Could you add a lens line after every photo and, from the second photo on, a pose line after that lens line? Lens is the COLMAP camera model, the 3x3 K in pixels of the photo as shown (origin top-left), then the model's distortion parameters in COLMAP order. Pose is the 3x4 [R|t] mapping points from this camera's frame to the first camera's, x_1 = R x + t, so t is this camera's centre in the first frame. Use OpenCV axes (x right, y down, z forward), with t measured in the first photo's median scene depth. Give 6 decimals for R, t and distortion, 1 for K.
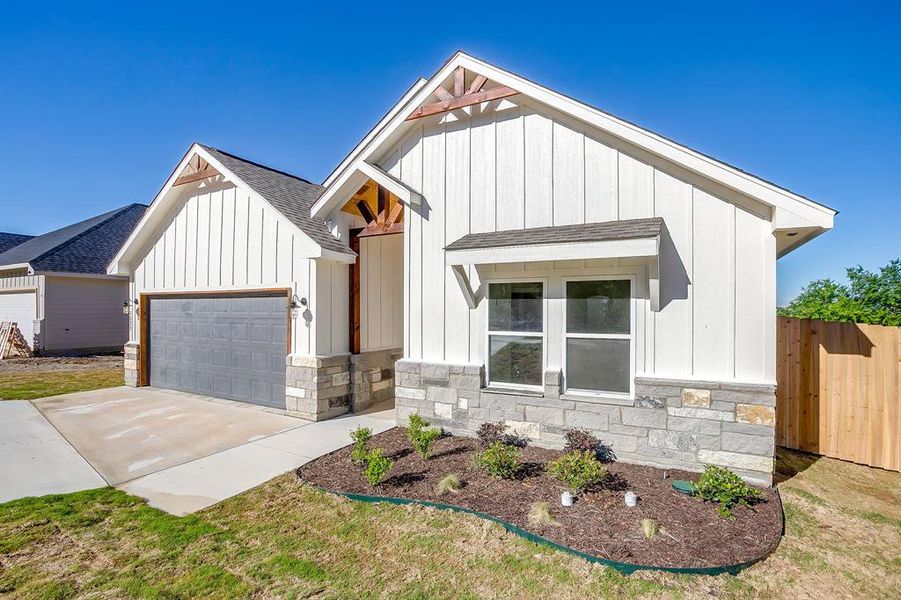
lens RADIAL K [[441.0, 0, 442.1], [0, 441.0, 302.4], [0, 0, 1]] dist [-0.065811, 0.037092]
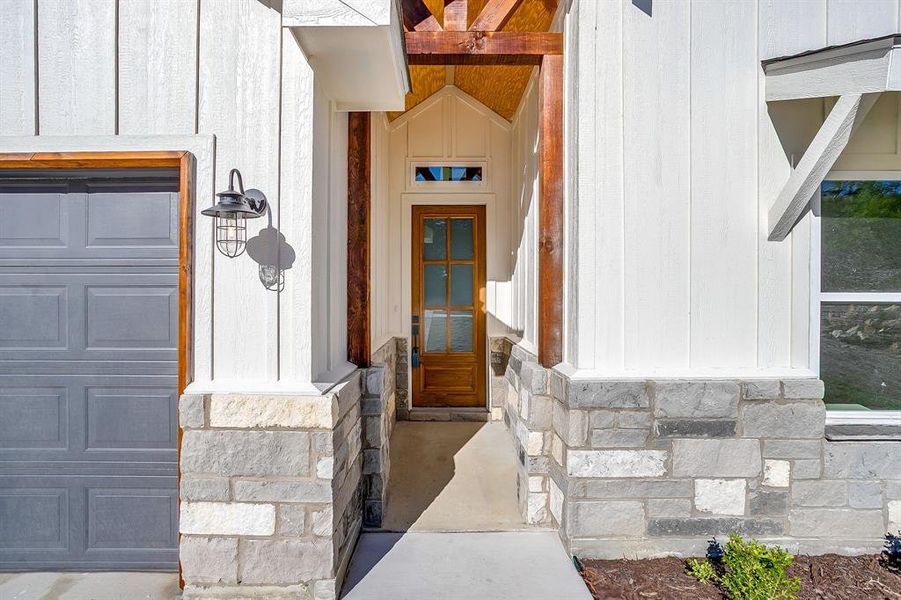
lens RADIAL K [[441.0, 0, 442.1], [0, 441.0, 302.4], [0, 0, 1]] dist [-0.065811, 0.037092]
pose [[0.873911, -0.002881, 0.486077, -0.410172], [-0.008554, 0.999736, 0.021305, 0.067963], [-0.486011, -0.022777, 0.873656, 0.809946]]
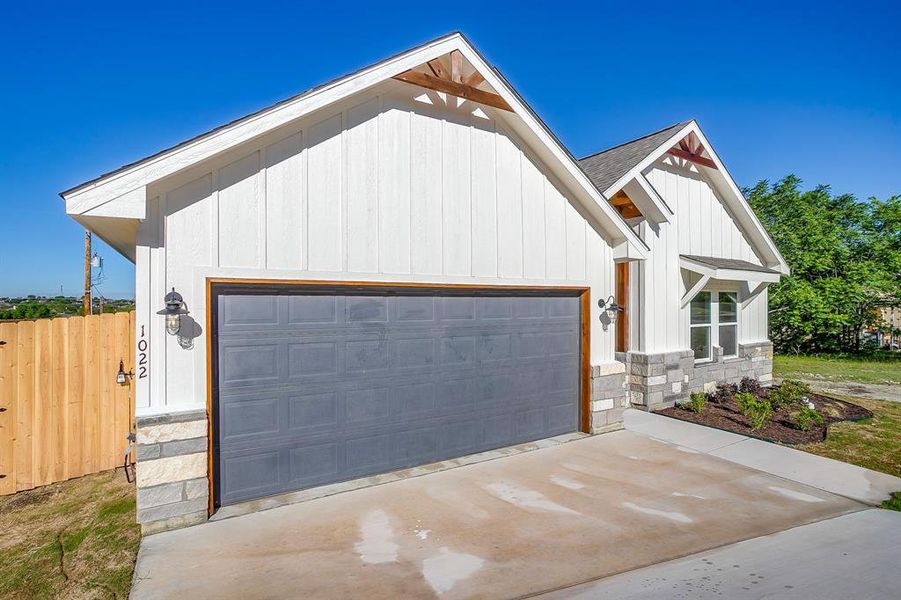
lens RADIAL K [[441.0, 0, 442.1], [0, 441.0, 302.4], [0, 0, 1]] dist [-0.065811, 0.037092]
pose [[0.499744, 0.000084, 0.866173, -1.492668], [-0.010206, 0.999931, 0.005791, -0.006827], [-0.866113, -0.011734, 0.499711, 0.987969]]
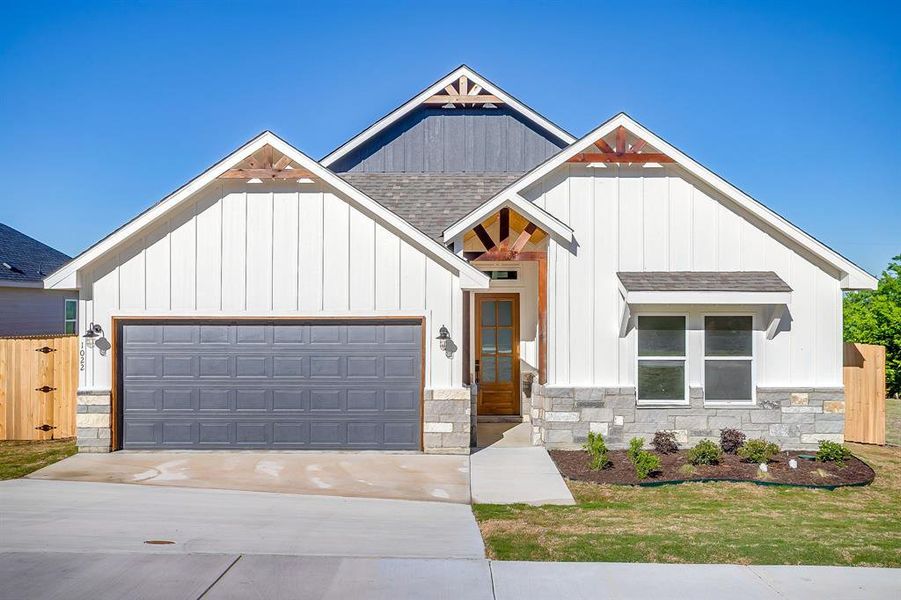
lens RADIAL K [[767.1, 0, 450.5], [0, 767.1, 300.0], [0, 0, 1]] dist [-0.001614, 0.000782]
pose [[0.880732, 0.003693, 0.473601, -1.288422], [-0.005527, 0.999982, 0.002480, -0.087114], [-0.473583, -0.004802, 0.880736, -0.553521]]
